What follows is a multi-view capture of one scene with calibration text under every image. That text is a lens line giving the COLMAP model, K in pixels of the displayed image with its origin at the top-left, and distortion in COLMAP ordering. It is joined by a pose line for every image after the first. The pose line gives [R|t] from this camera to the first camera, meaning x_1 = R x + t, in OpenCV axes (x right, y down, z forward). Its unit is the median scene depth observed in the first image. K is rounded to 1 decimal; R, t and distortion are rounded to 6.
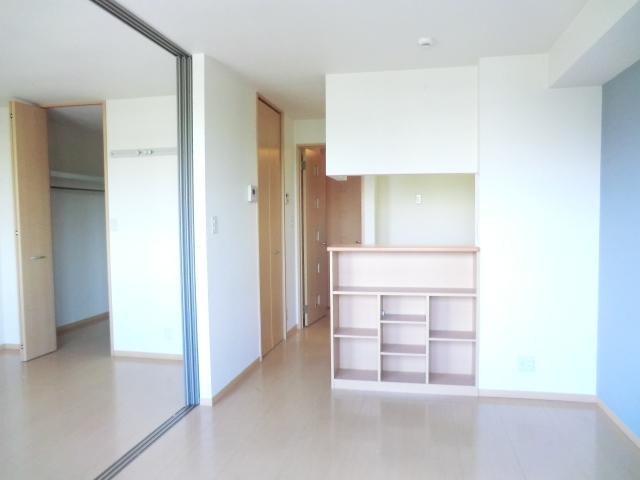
lens RADIAL K [[466.4, 0, 320.0], [0, 466.4, 240.0], [0, 0, 1]] dist [-0.132841, 0.149763]
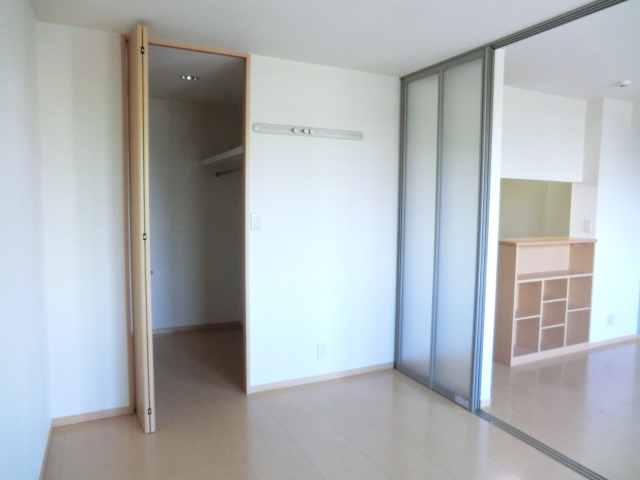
lens RADIAL K [[466.4, 0, 320.0], [0, 466.4, 240.0], [0, 0, 1]] dist [-0.132841, 0.149763]
pose [[0.807215, -0.034758, 0.589233, -0.842597], [0.017057, 0.999221, 0.035575, -0.028804], [-0.590011, -0.018666, 0.807180, 0.323344]]
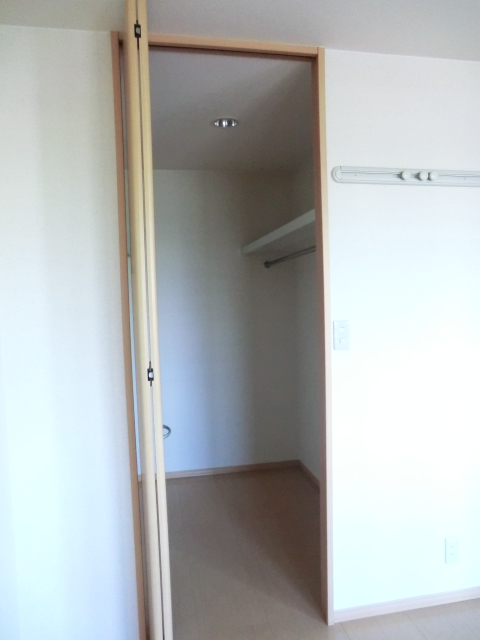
lens RADIAL K [[466.4, 0, 240.0], [0, 466.4, 320.0], [0, 0, 1]] dist [-0.132841, 0.149763]
pose [[0.930544, -0.040465, 0.363938, -0.723374], [0.044449, 0.999008, -0.002575, -0.052900], [-0.363473, 0.018572, 0.931419, 0.637438]]
